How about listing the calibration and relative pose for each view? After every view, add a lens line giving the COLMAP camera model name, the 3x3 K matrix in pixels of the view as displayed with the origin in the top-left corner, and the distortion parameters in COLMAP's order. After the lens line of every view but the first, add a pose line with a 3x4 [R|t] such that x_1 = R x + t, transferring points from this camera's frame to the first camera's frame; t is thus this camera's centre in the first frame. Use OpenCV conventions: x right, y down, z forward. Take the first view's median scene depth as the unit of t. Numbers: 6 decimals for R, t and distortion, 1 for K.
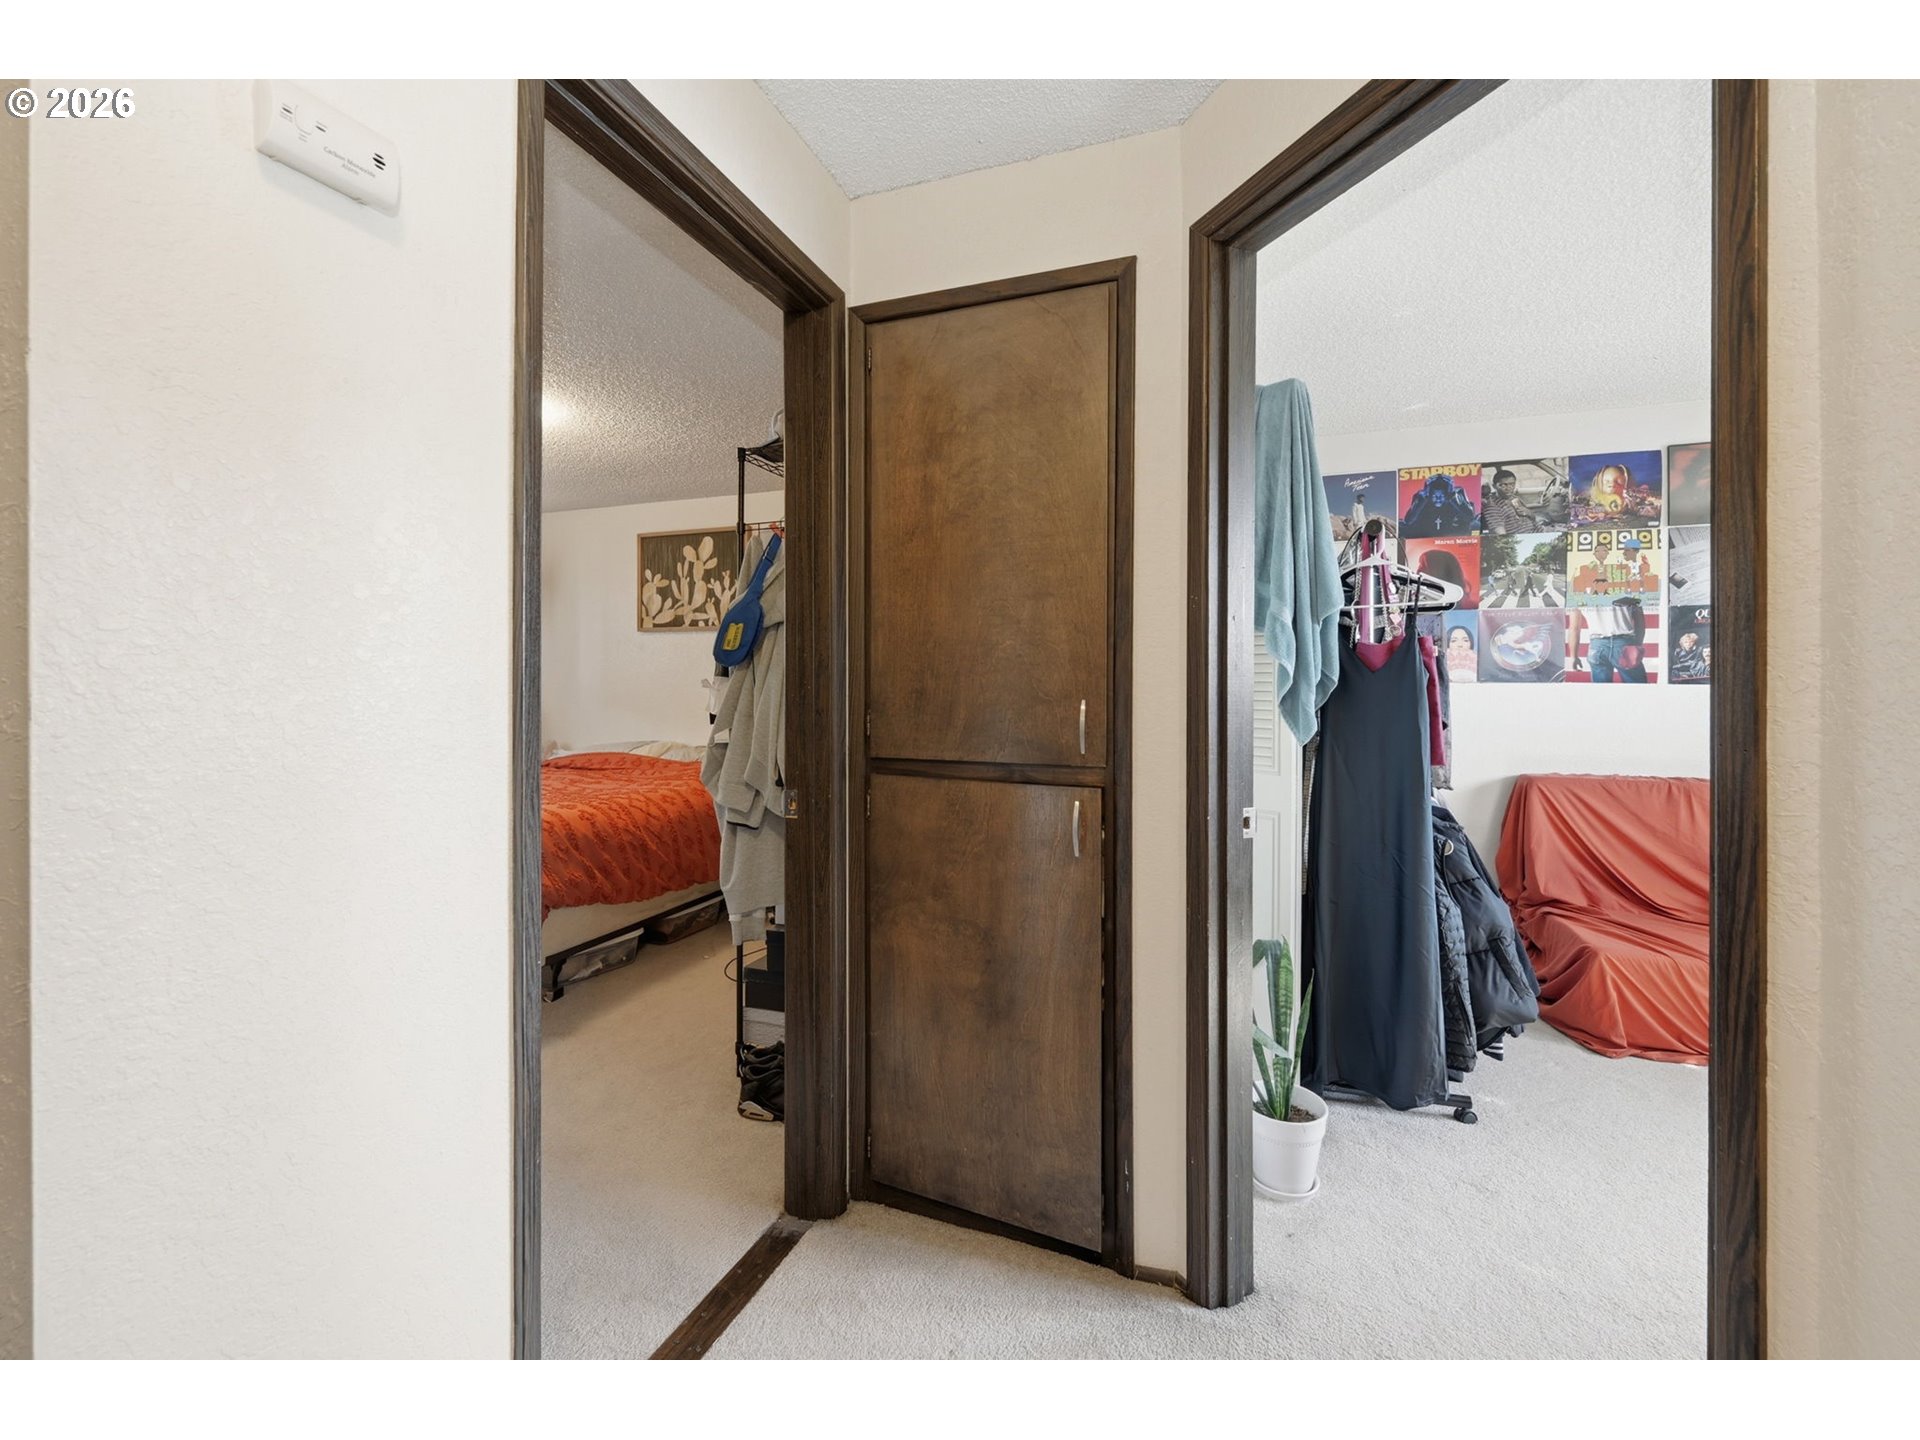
lens RADIAL K [[794.0, 0, 957.8], [0, 794.0, 687.9], [0, 0, 1]] dist [-0.001050, -0.000032]
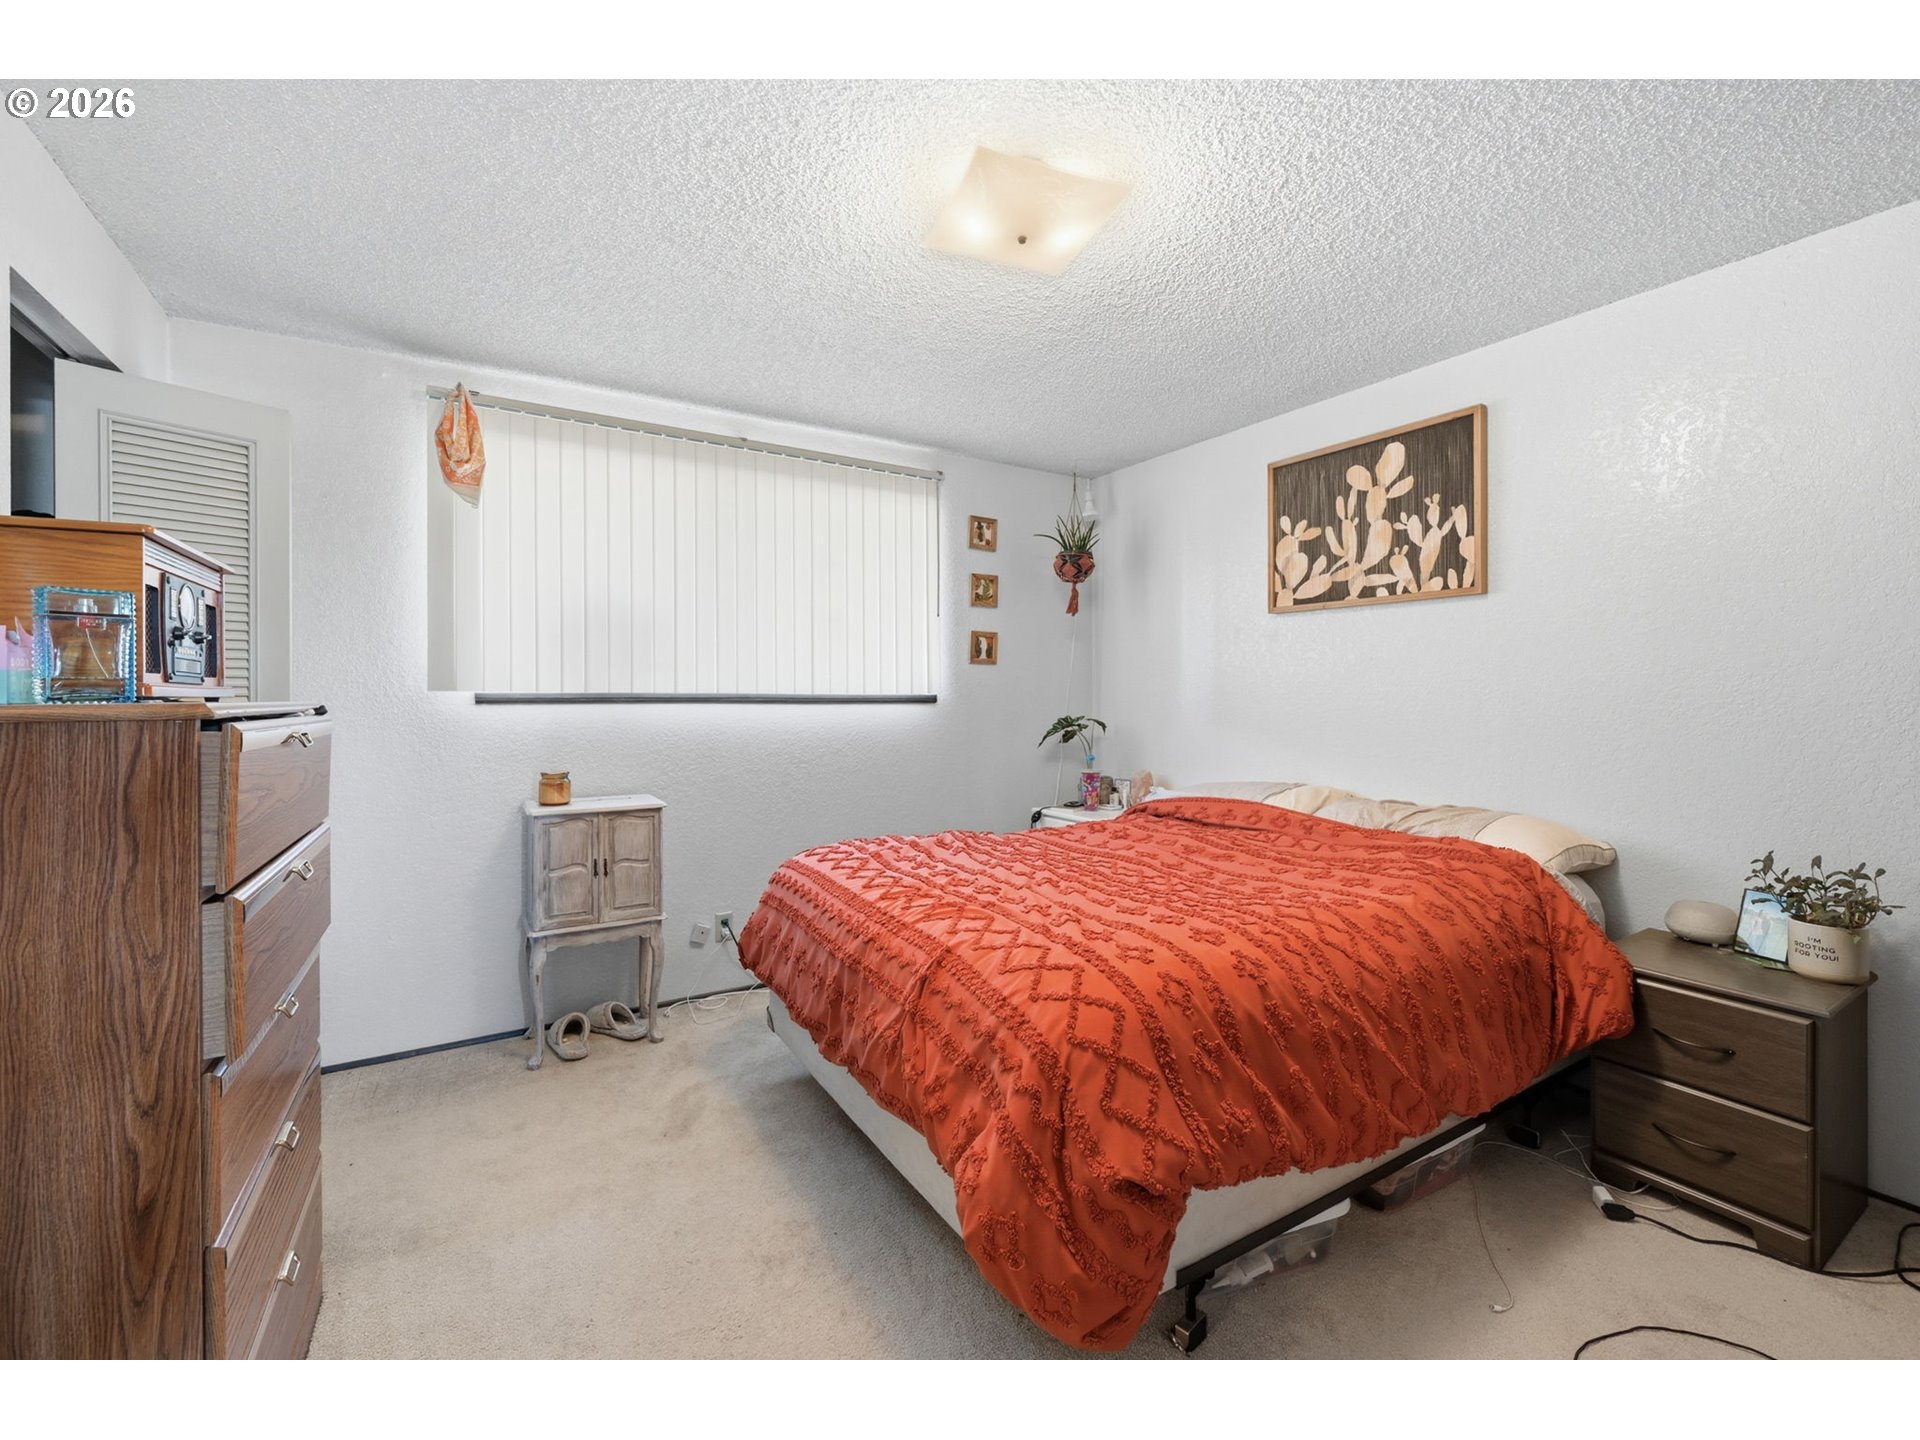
lens RADIAL K [[794.0, 0, 957.8], [0, 794.0, 687.9], [0, 0, 1]] dist [-0.001050, -0.000032]
pose [[0.781670, -0.007394, -0.623649, -0.202346], [-0.000505, 0.999922, -0.012489, -0.001520], [0.623692, 0.010077, 0.781605, 0.340974]]
